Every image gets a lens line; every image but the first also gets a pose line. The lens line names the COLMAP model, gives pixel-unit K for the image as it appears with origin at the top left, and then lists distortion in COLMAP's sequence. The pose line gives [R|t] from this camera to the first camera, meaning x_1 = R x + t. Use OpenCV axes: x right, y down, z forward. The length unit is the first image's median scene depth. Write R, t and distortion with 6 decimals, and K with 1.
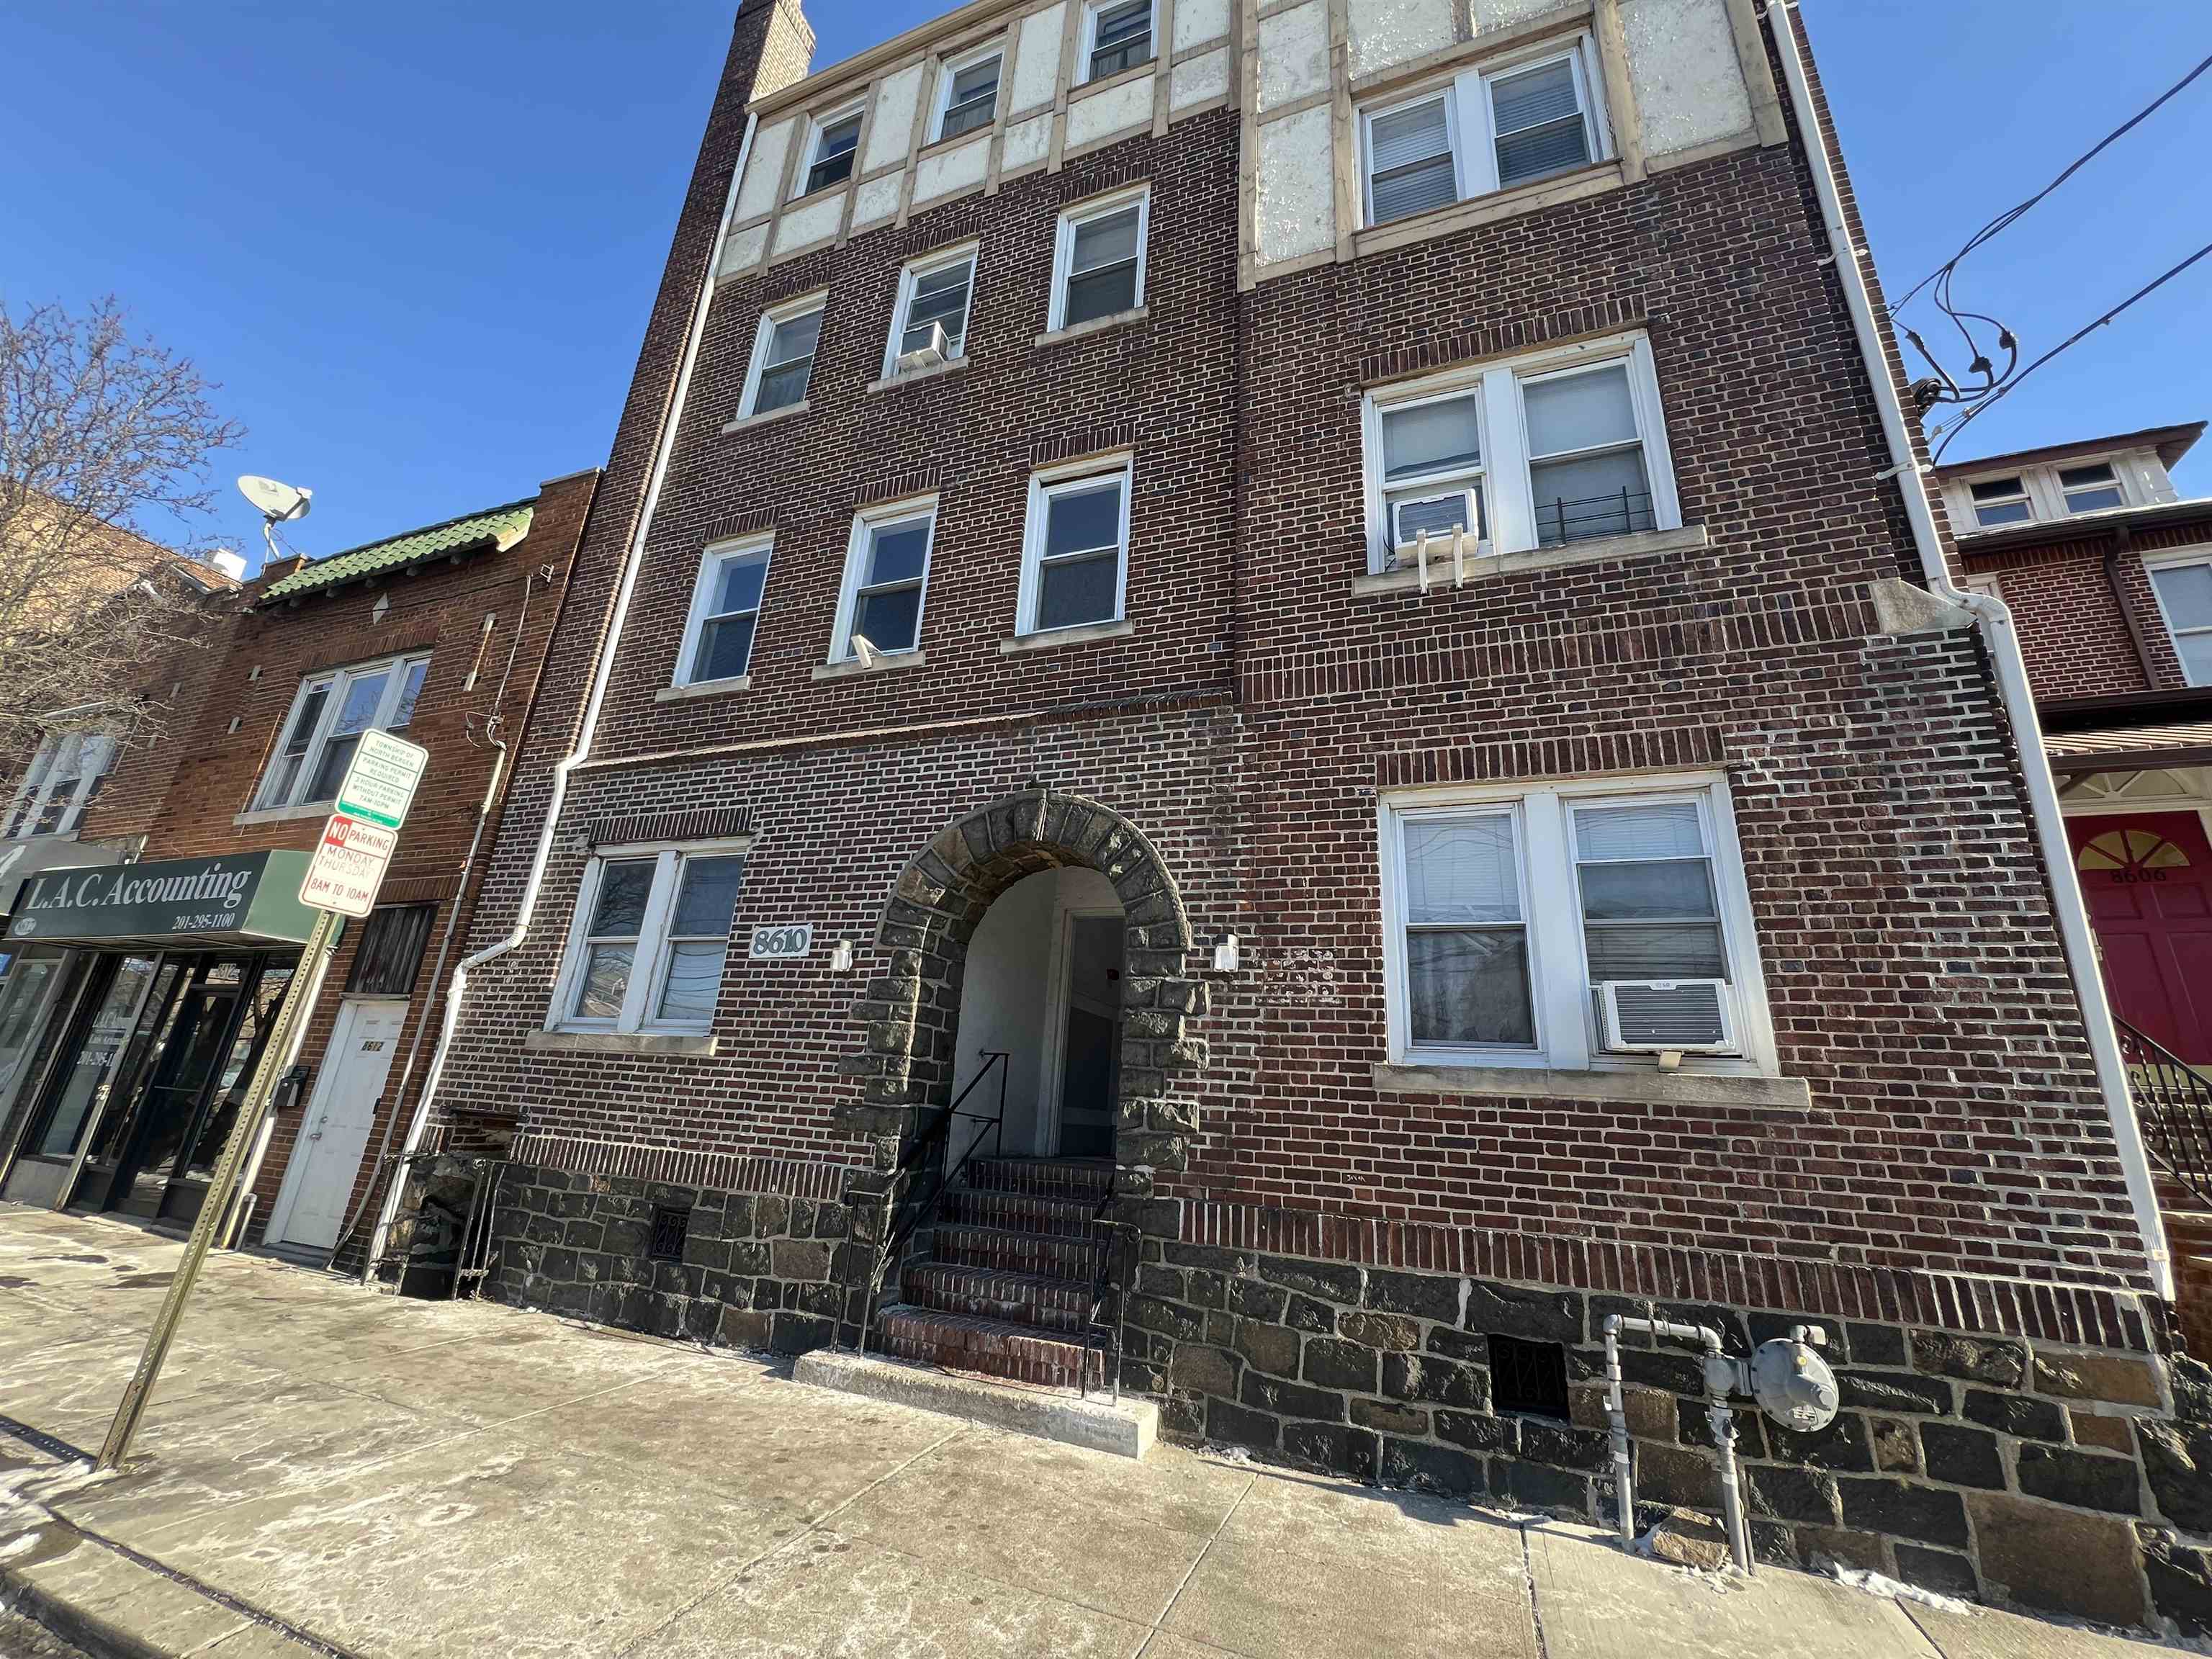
lens RADIAL K [[882.7, 0, 1102.2], [0, 882.7, 822.2], [0, 0, 1]] dist [-0.002338, 0.000361]
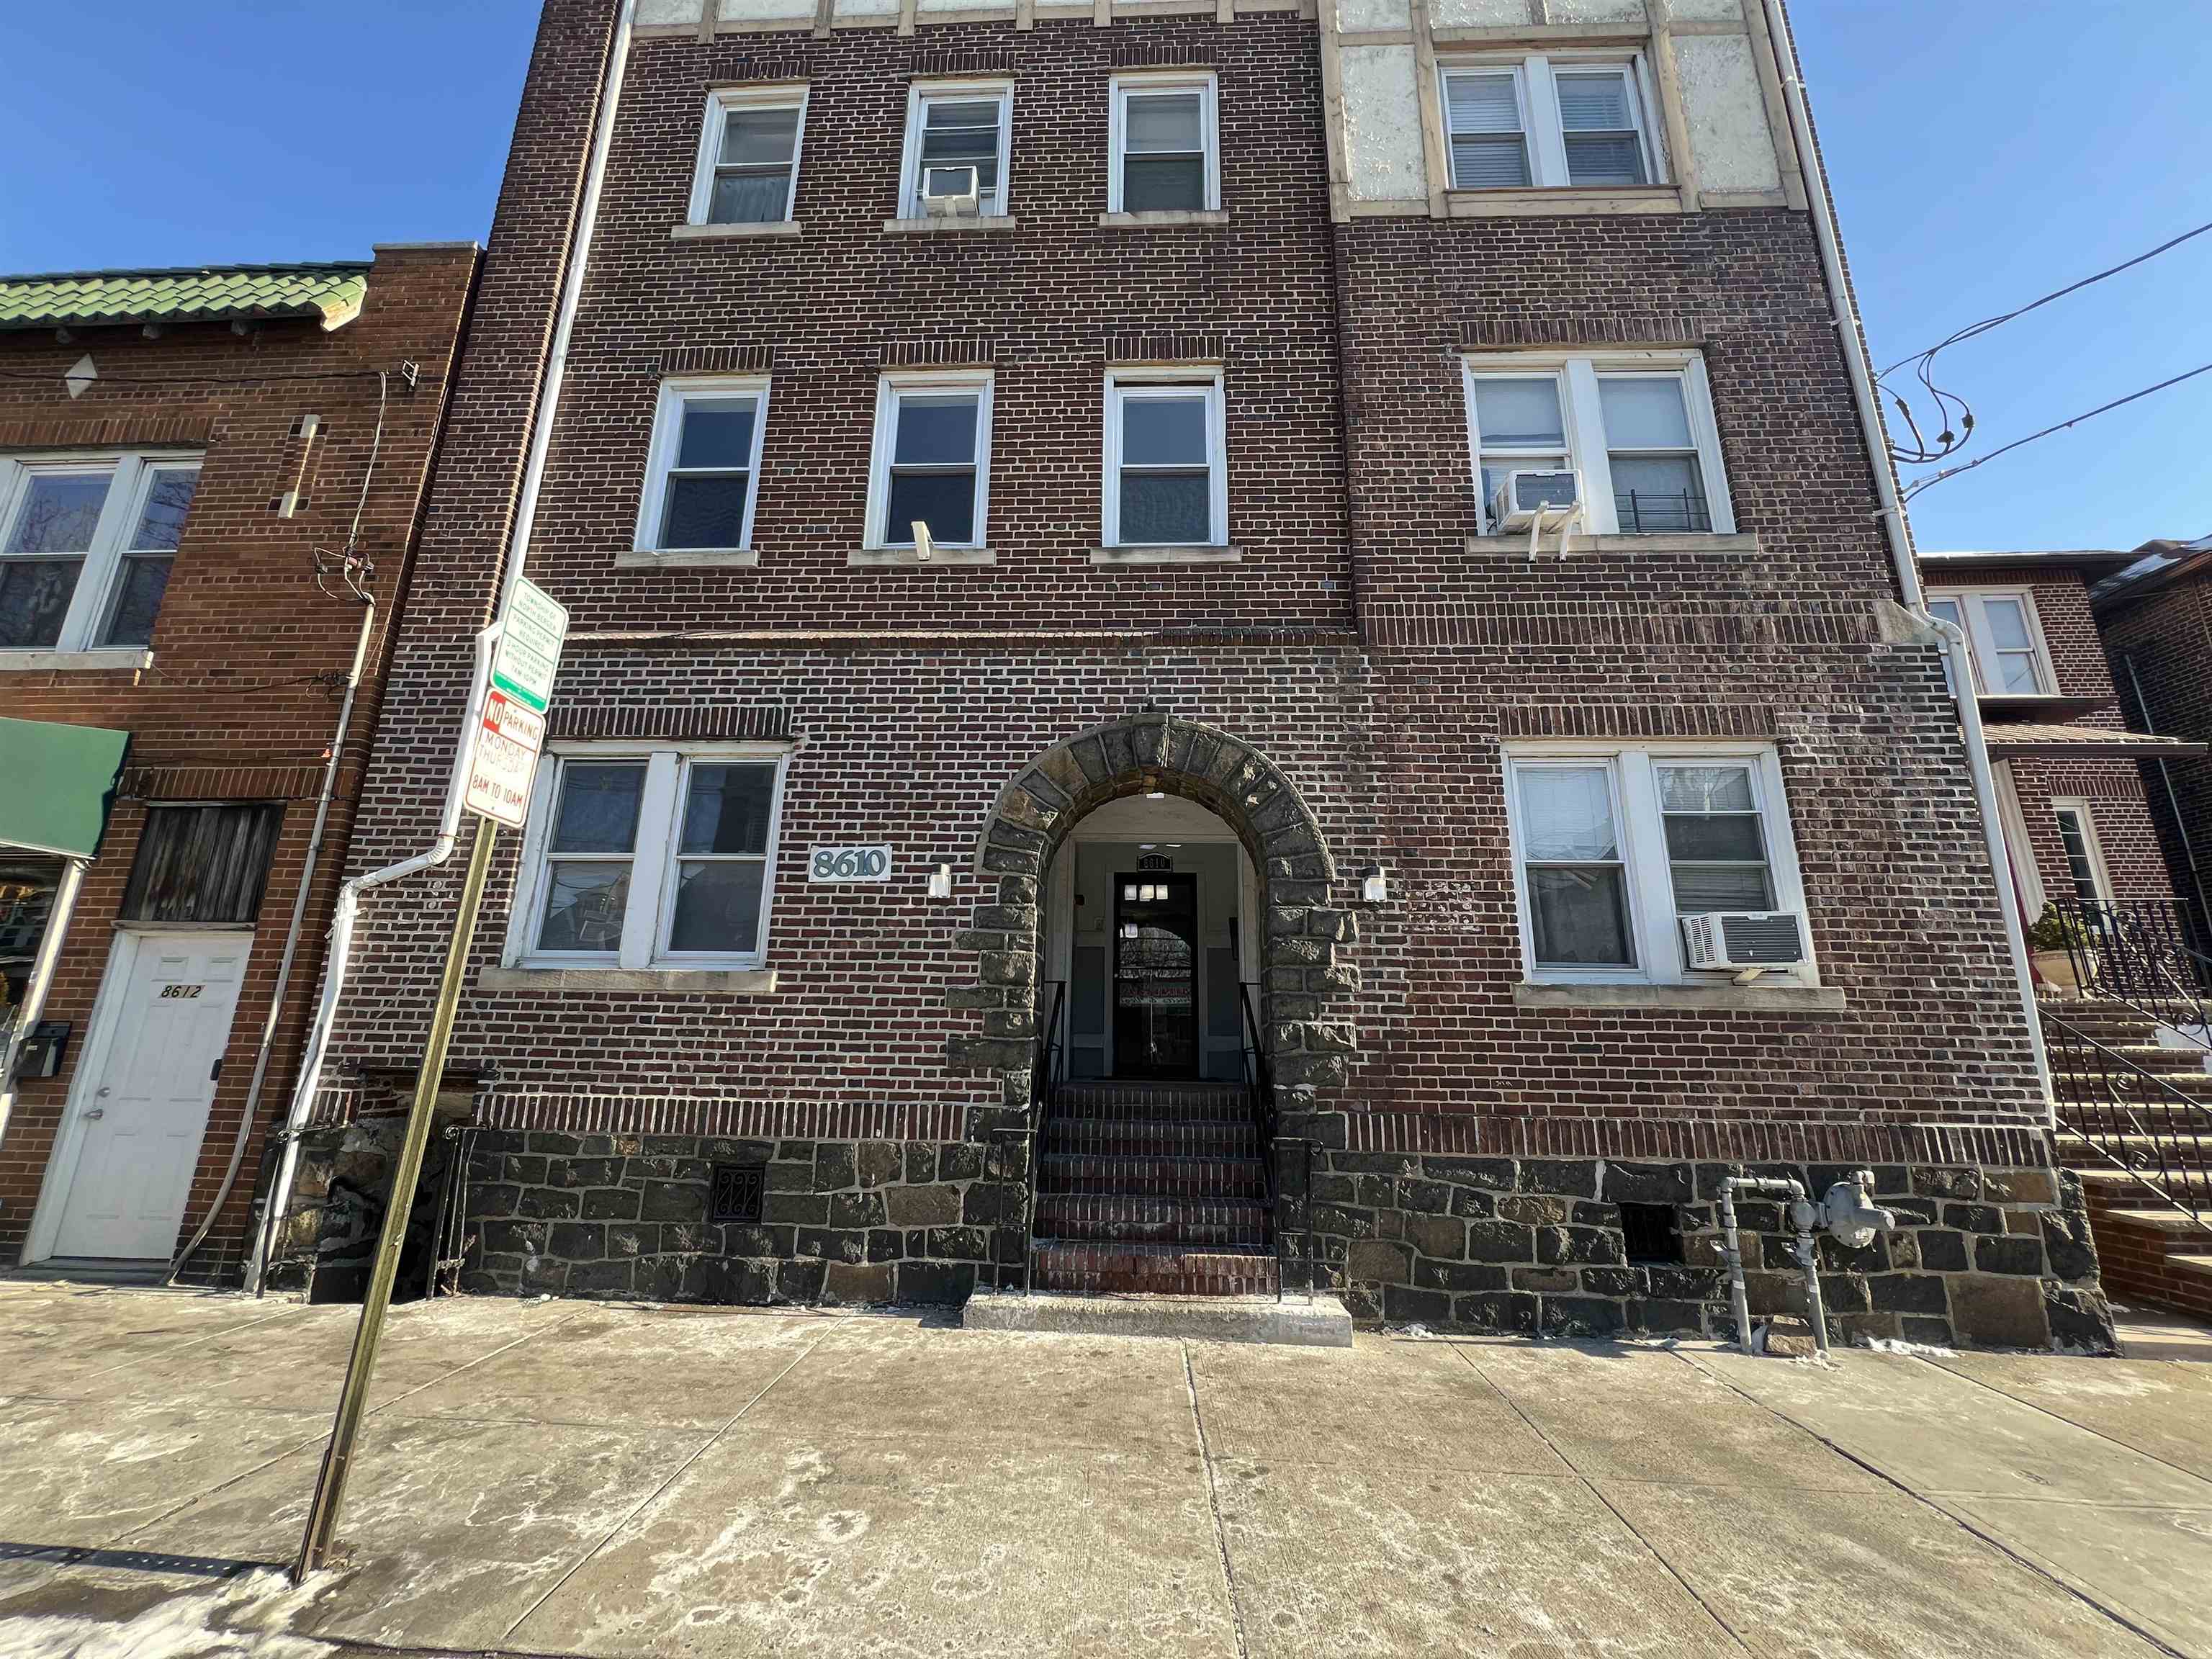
lens RADIAL K [[882.7, 0, 1102.2], [0, 882.7, 822.2], [0, 0, 1]] dist [-0.002338, 0.000361]
pose [[0.948453, 0.032958, 0.315199, -0.510757], [-0.060545, 0.995103, 0.078131, 0.011301], [-0.311080, -0.093187, 0.945804, 0.108353]]
